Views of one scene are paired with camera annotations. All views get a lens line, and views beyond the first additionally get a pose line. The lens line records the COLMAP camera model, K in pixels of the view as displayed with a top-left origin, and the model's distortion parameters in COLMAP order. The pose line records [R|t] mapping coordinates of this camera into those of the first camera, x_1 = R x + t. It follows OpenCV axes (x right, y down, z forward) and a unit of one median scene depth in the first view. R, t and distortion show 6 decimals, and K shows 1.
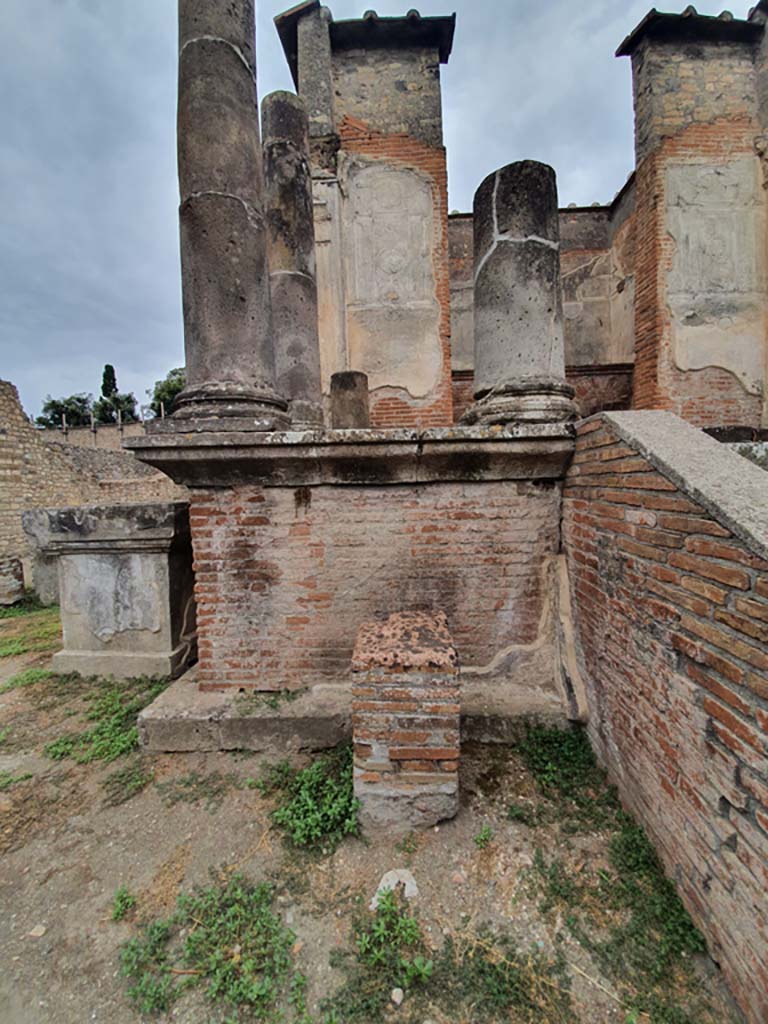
lens RADIAL K [[401.2, 0, 389.1], [0, 401.2, 505.9], [0, 0, 1]] dist [0.008644, -0.013797]
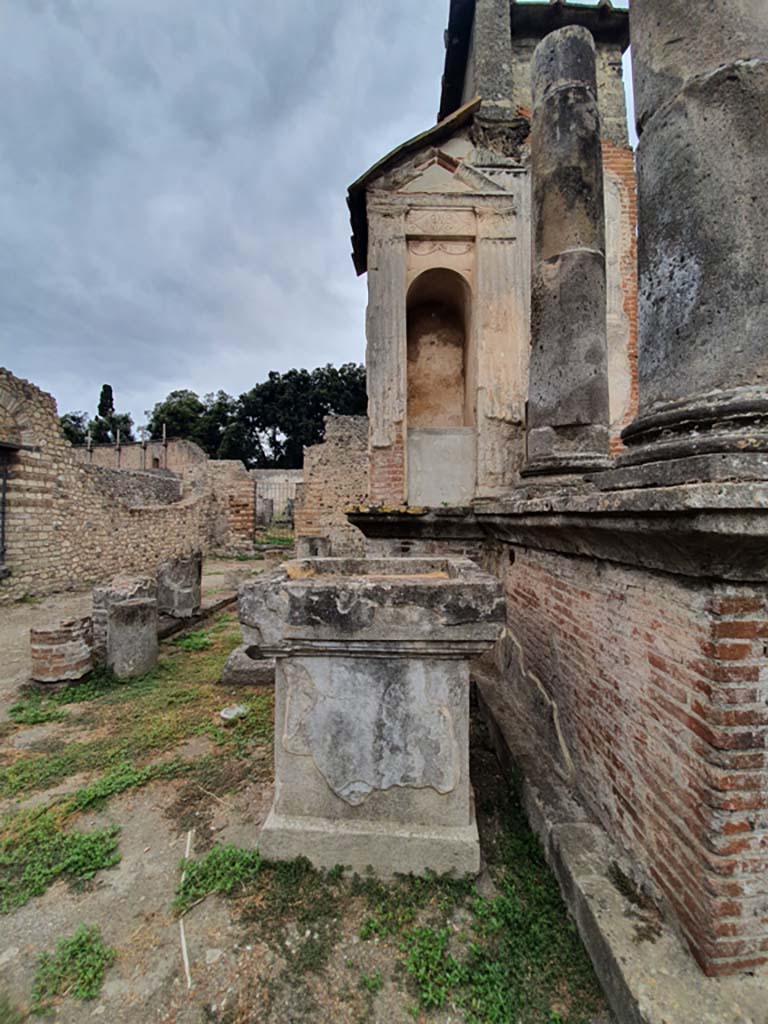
lens RADIAL K [[401.2, 0, 389.1], [0, 401.2, 505.9], [0, 0, 1]] dist [0.008644, -0.013797]
pose [[0.999094, 0.030733, 0.029449, -0.392301], [-0.028558, 0.997022, -0.071636, -0.039743], [-0.031563, 0.070730, 0.996996, 0.208152]]
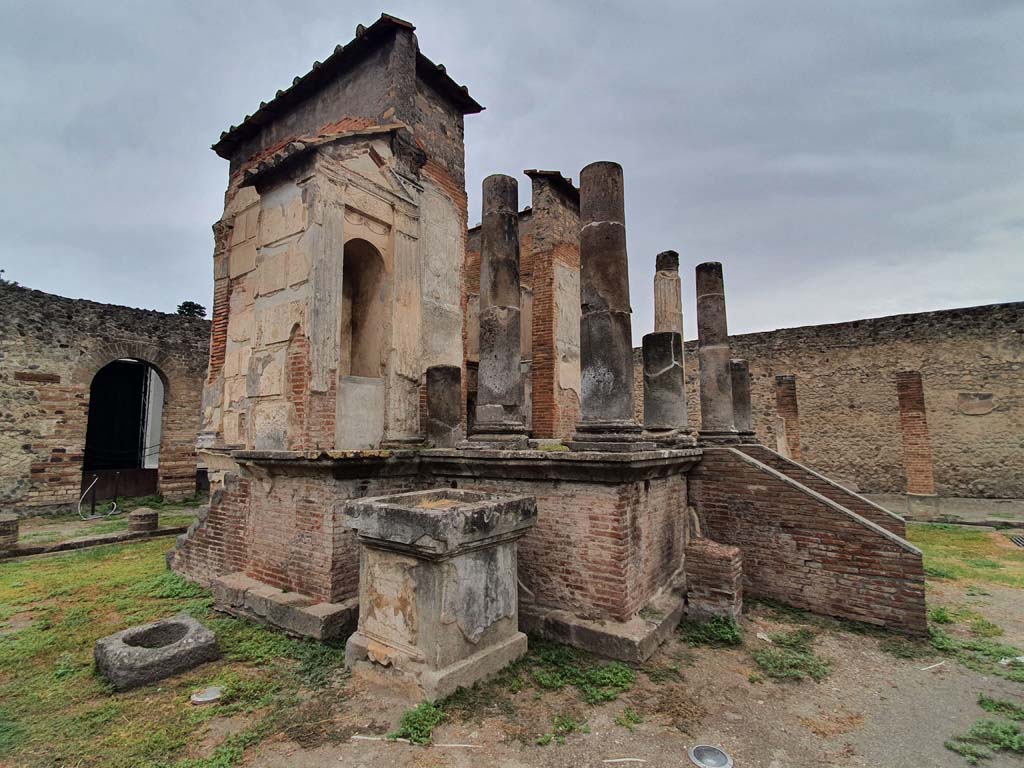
lens RADIAL K [[495.7, 0, 501.0], [0, 495.7, 382.8], [0, 0, 1]] dist [-0.001492, -0.000726]
pose [[0.566850, 0.116464, 0.815547, -0.999910], [0.026329, 0.986890, -0.159233, -0.057609], [-0.823400, 0.111734, 0.556353, 0.111433]]
